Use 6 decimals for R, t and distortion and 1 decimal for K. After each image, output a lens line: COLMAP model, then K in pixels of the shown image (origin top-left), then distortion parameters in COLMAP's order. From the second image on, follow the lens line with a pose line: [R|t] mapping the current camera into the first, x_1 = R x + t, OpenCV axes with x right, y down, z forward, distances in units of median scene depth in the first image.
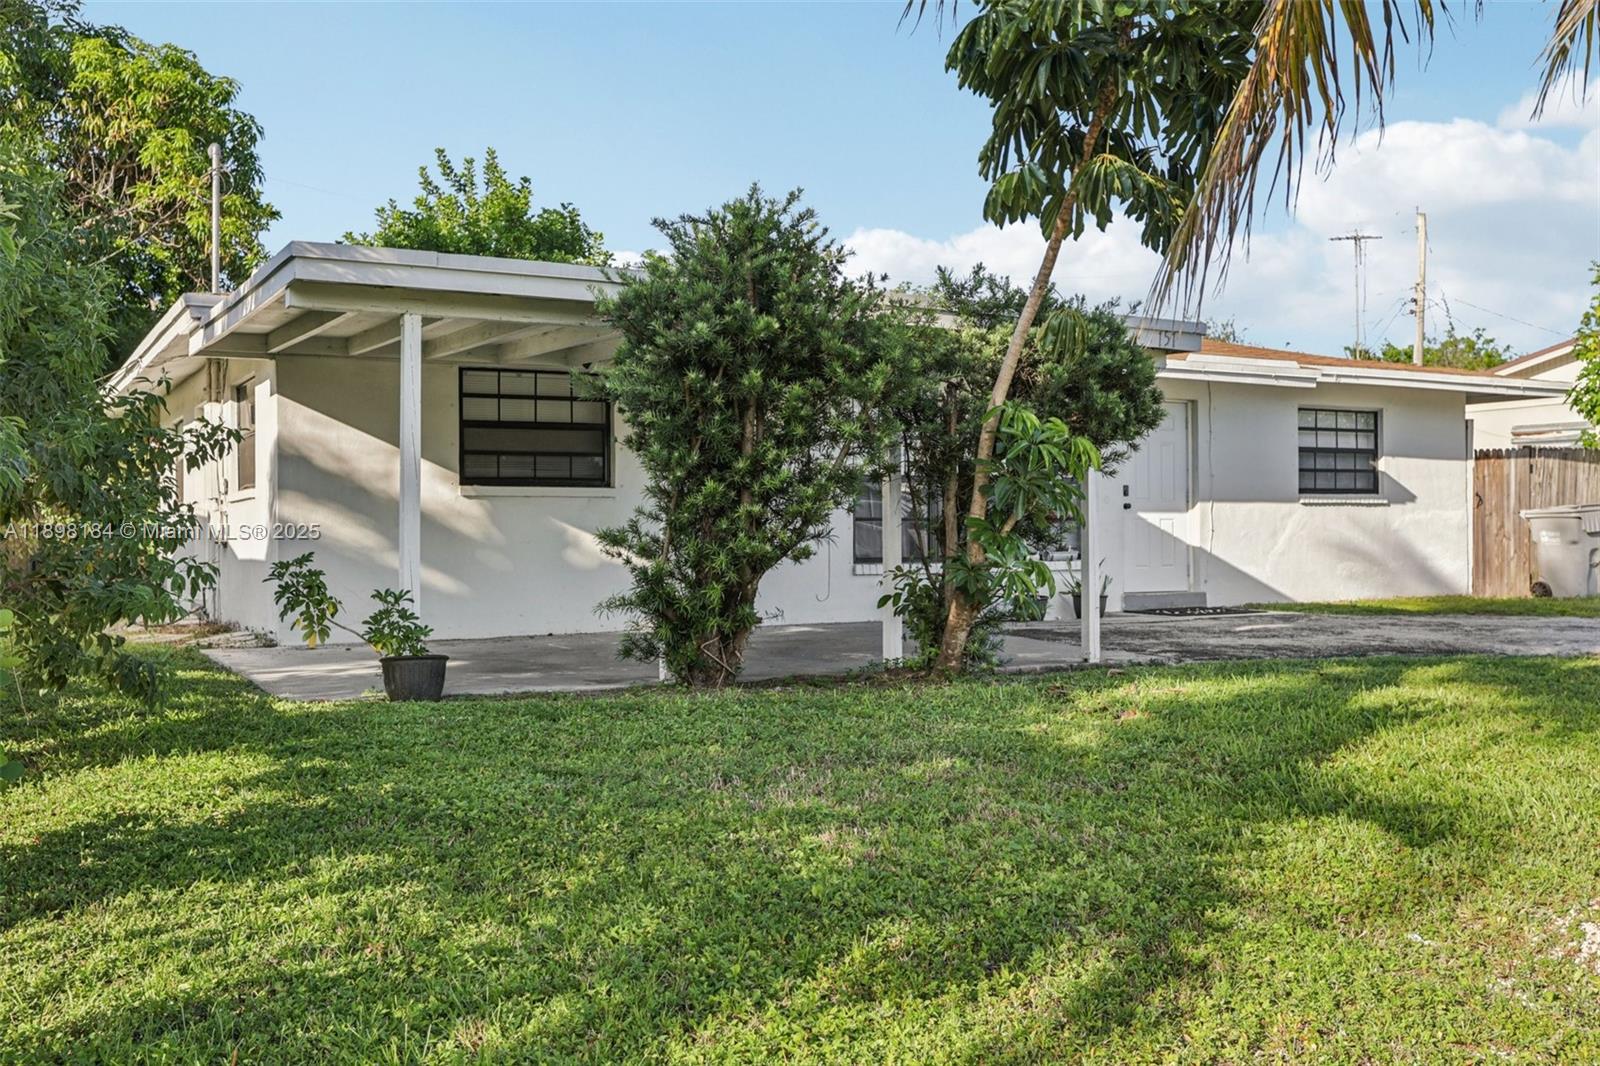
lens RADIAL K [[1516.8, 0, 813.4], [0, 1516.8, 530.8], [0, 0, 1]] dist [0.001400, 0.000000]
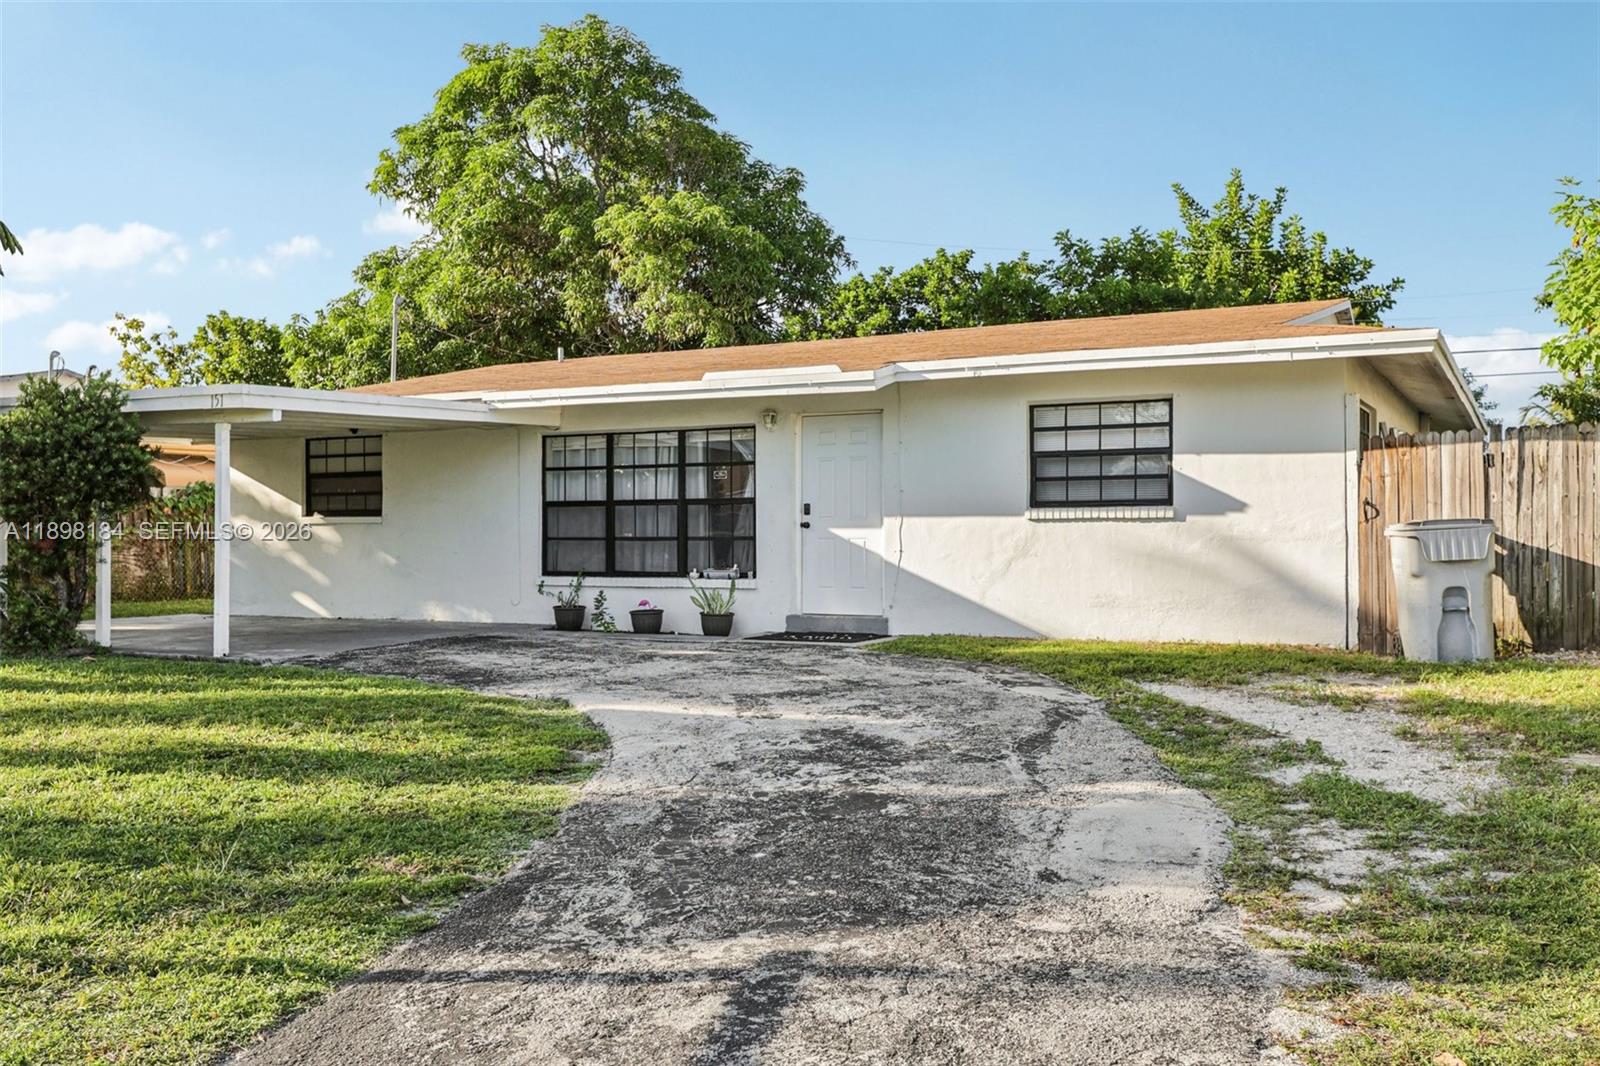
lens RADIAL K [[1410.3, 0, 796.7], [0, 1410.3, 527.8], [0, 0, 1]] dist [0.000775, 0.000354]
pose [[0.547159, -0.001600, -0.837027, 1.120927], [-0.000220, 0.999998, -0.002055, -0.014534], [0.837029, 0.001309, 0.547157, 0.581545]]
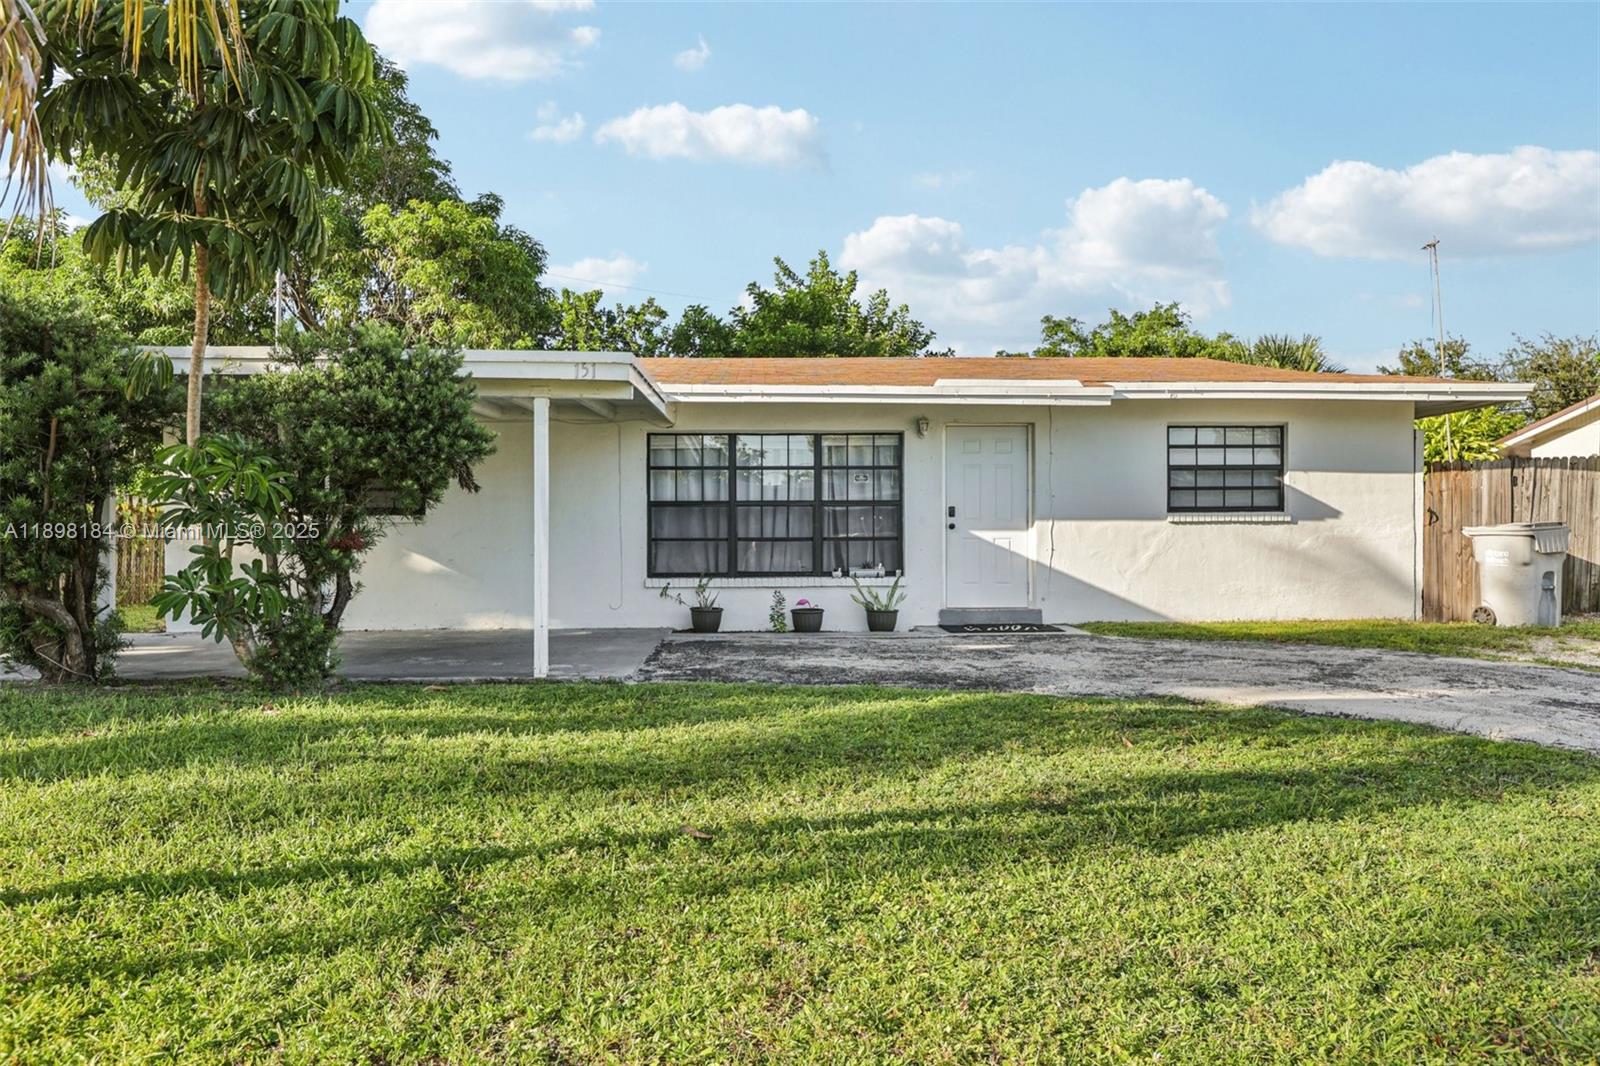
lens RADIAL K [[1139.6, 0, 789.7], [0, 1139.6, 544.0], [0, 0, 1]] dist [-0.012338, -0.001155]
pose [[0.890218, 0.002897, -0.455525, 0.545577], [-0.000756, 0.999988, 0.004883, -0.008876], [0.455534, -0.004002, 0.890209, 0.281229]]
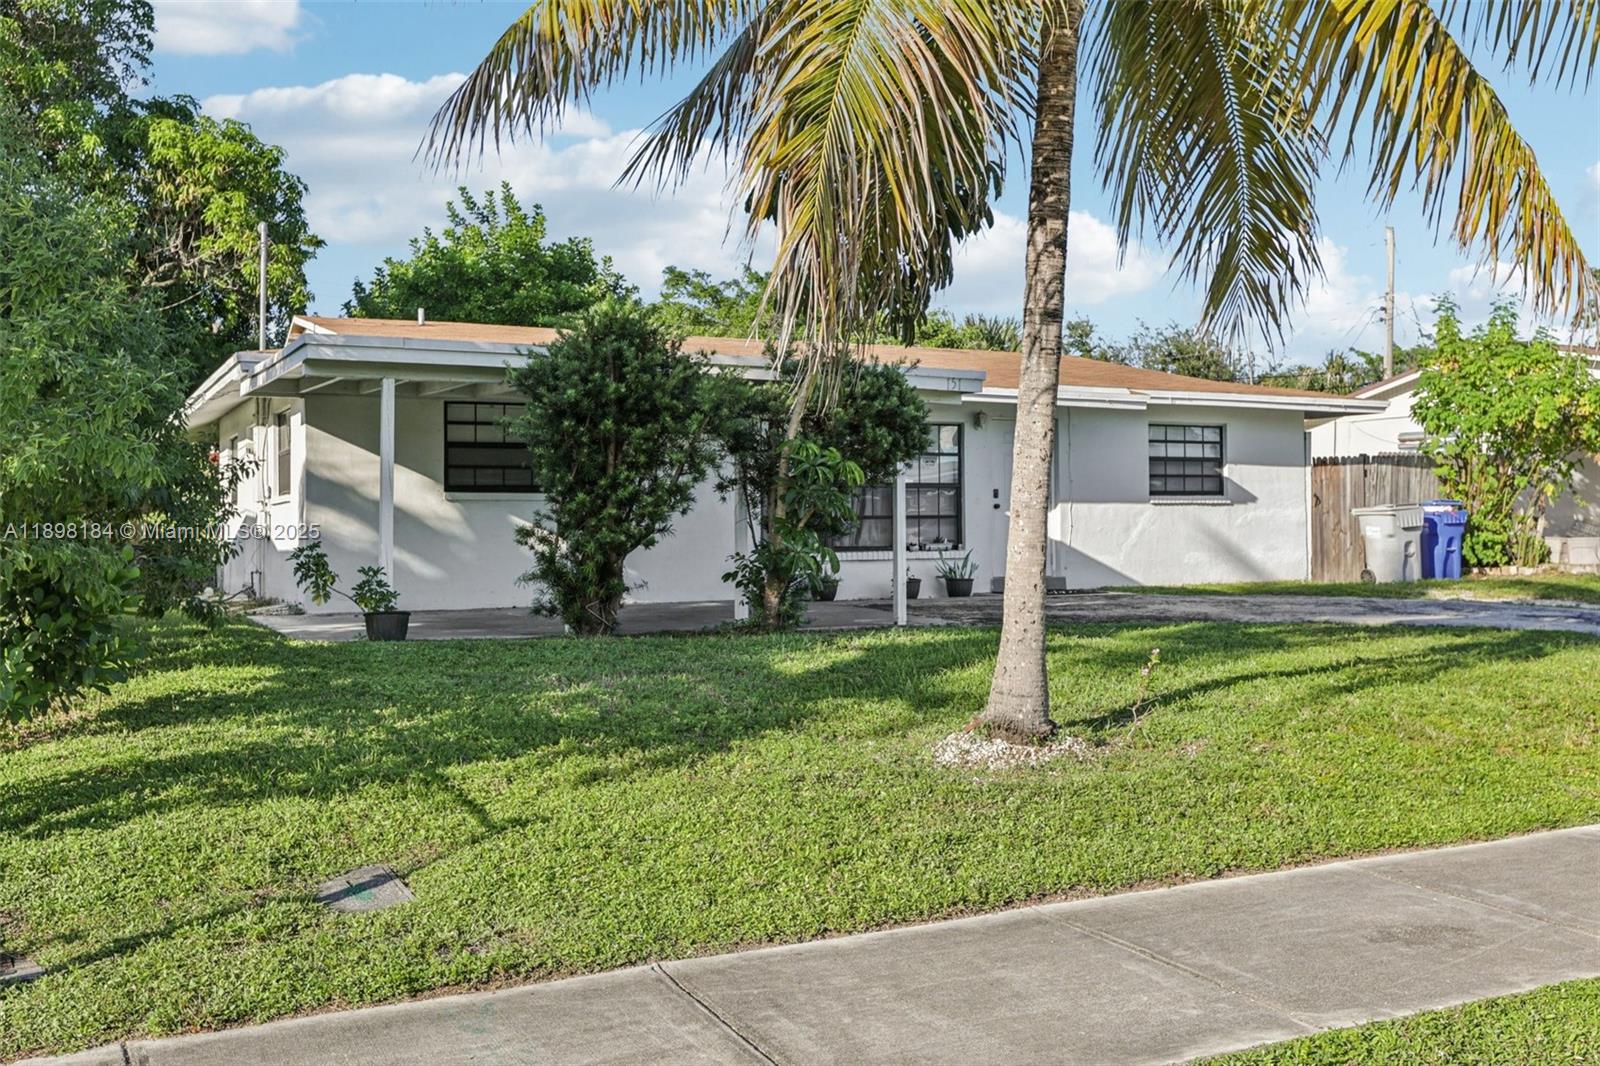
lens RADIAL K [[1516.8, 0, 797.3], [0, 1516.8, 501.4], [0, 0, 1]] dist [0.001400, 0.000000]
pose [[0.999068, -0.000971, -0.043157, 0.115596], [0.000271, 0.999868, -0.016237, -0.000398], [0.043167, 0.016210, 0.998936, -0.264797]]
